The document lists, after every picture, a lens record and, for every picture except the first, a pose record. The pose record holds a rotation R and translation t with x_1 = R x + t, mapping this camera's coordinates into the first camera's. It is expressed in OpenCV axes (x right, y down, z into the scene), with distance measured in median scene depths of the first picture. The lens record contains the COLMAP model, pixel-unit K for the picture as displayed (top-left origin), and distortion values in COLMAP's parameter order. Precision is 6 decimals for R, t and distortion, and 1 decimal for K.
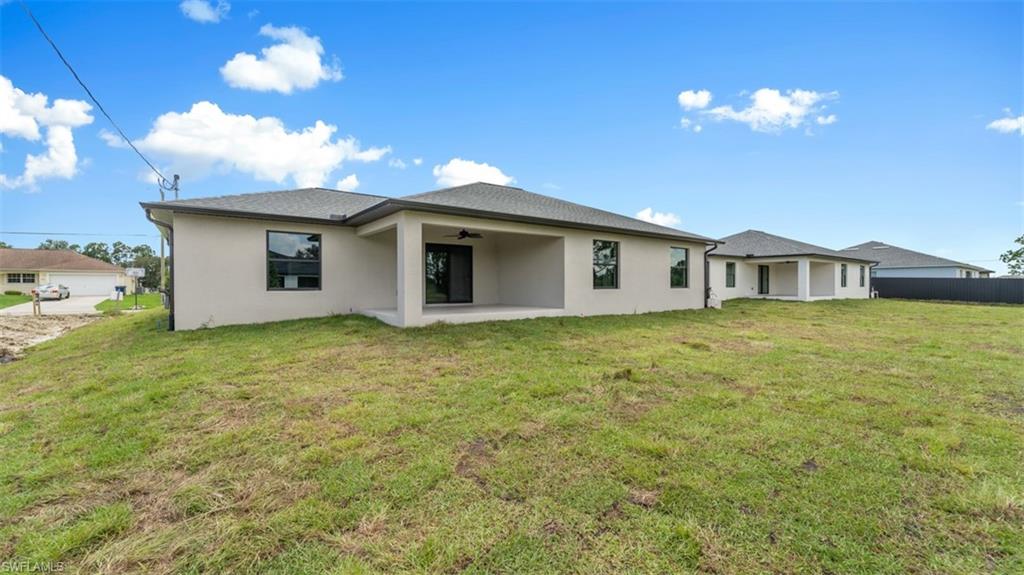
lens RADIAL K [[414.2, 0, 508.8], [0, 414.2, 286.6], [0, 0, 1]] dist [0.000183, -0.000166]
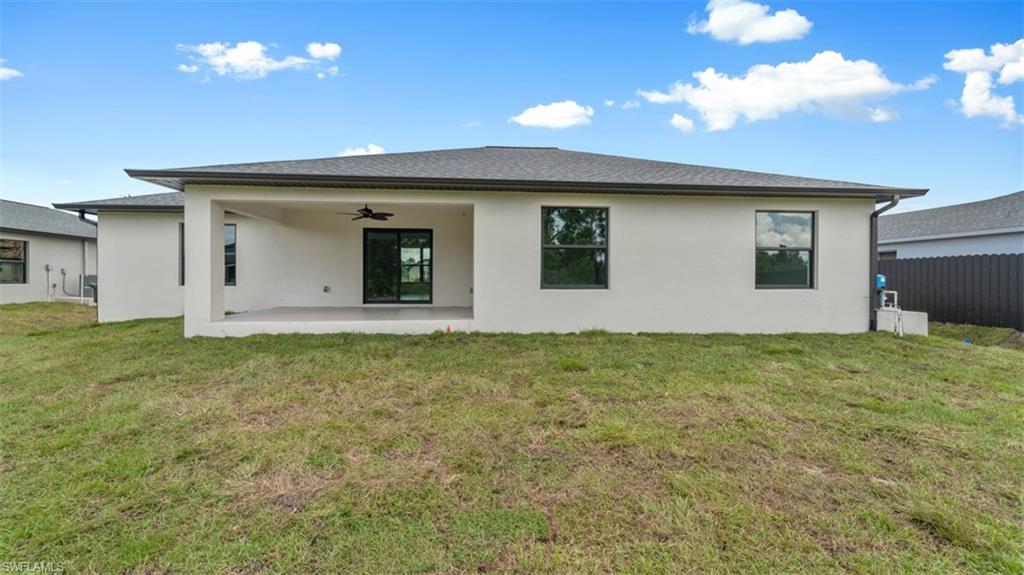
lens RADIAL K [[414.2, 0, 508.8], [0, 414.2, 286.6], [0, 0, 1]] dist [0.000183, -0.000166]
pose [[0.844760, 0.012199, -0.535006, 0.441026], [-0.007925, 0.999916, 0.010285, -0.002567], [0.535086, -0.004449, 0.844786, 0.434554]]
